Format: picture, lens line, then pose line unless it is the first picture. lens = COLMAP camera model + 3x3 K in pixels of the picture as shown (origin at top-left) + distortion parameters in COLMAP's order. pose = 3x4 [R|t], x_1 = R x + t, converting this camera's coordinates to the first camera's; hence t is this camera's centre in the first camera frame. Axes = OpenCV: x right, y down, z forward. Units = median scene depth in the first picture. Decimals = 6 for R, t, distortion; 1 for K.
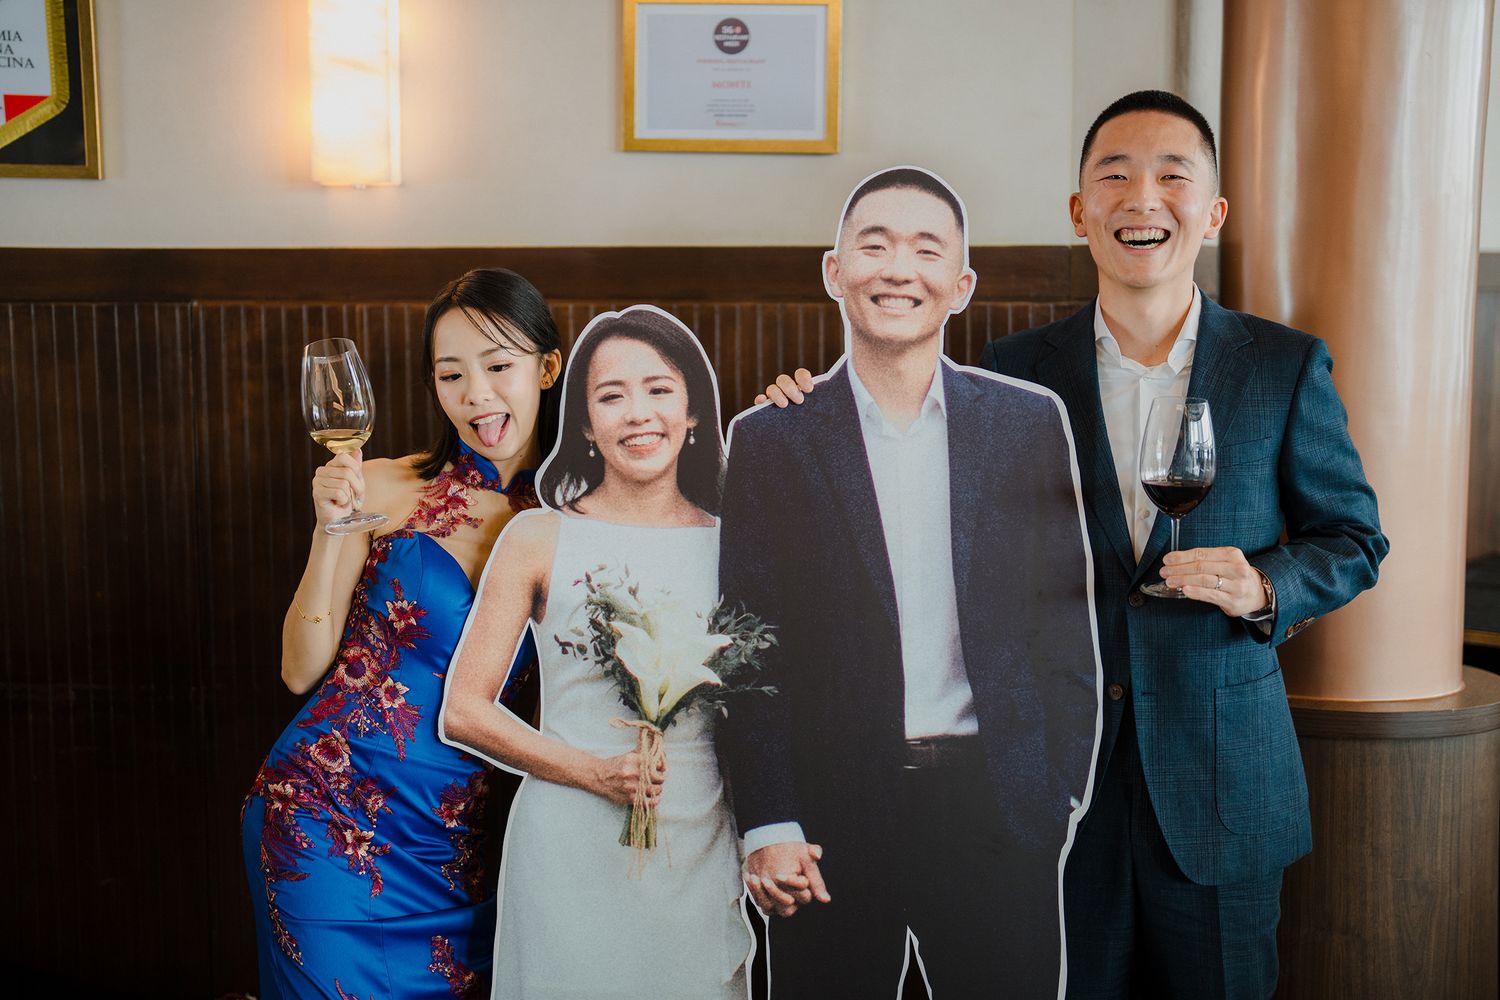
lens RADIAL K [[2056.1, 0, 750.2], [0, 2056.1, 502.1], [0, 0, 1]] dist [0.009360, 0.000000]
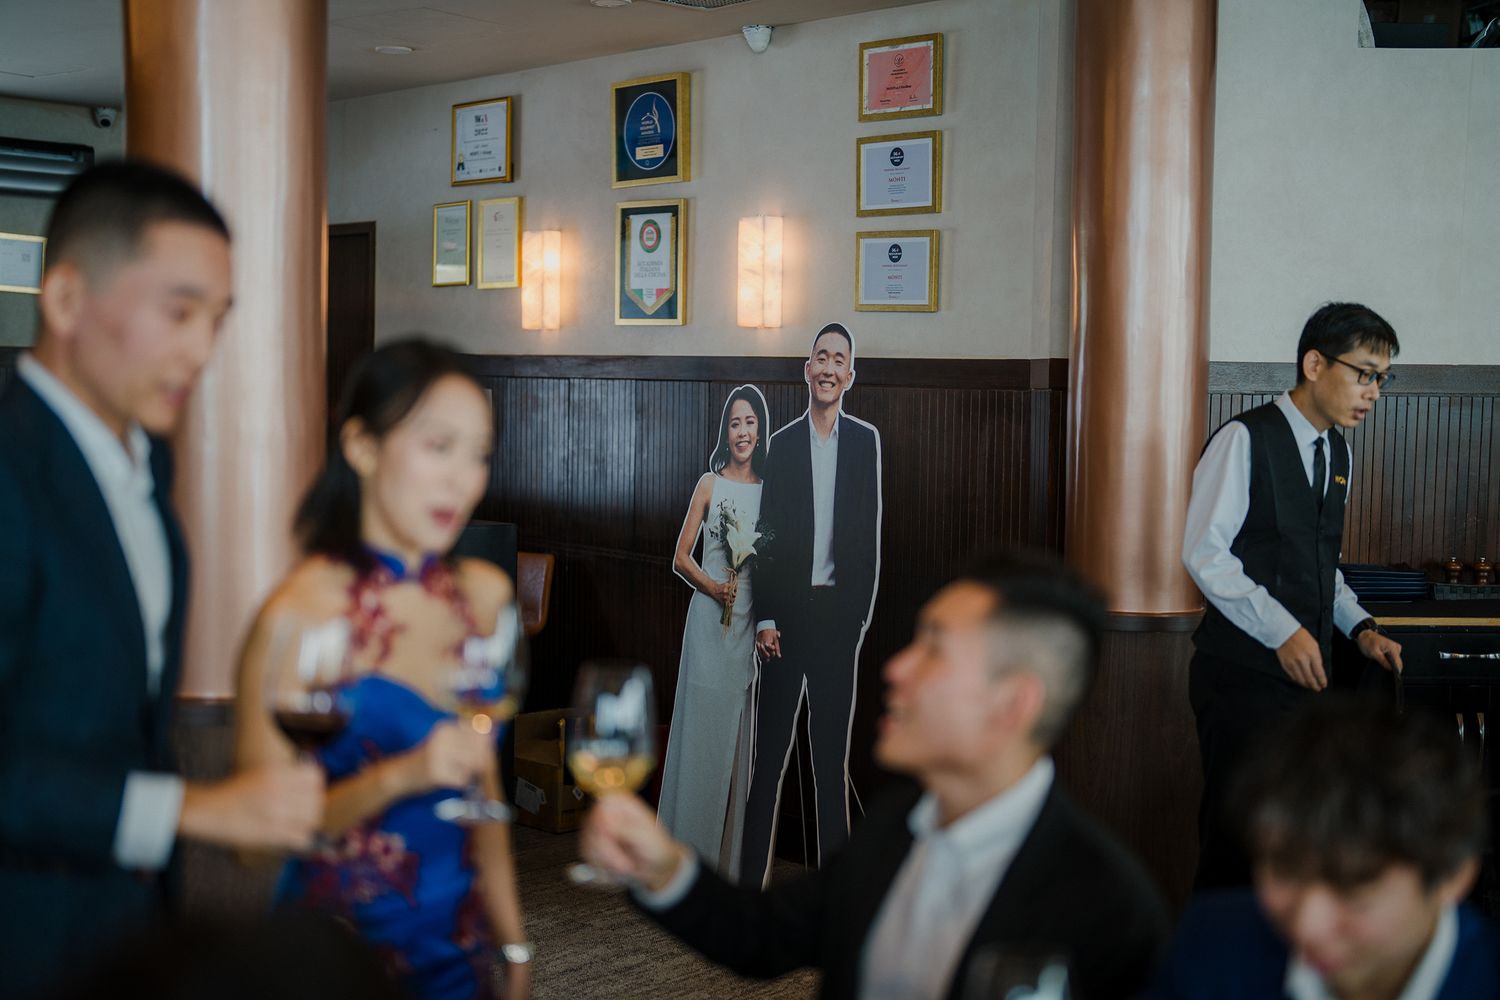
lens RADIAL K [[2056.1, 0, 749.7], [0, 2056.1, 500.7], [0, 0, 1]] dist [0.009360, 0.000000]
pose [[0.697523, 0.057227, -0.714274, 1.558587], [-0.092630, 0.995643, -0.010687, 0.054625], [0.710550, 0.073617, 0.699785, -0.559755]]
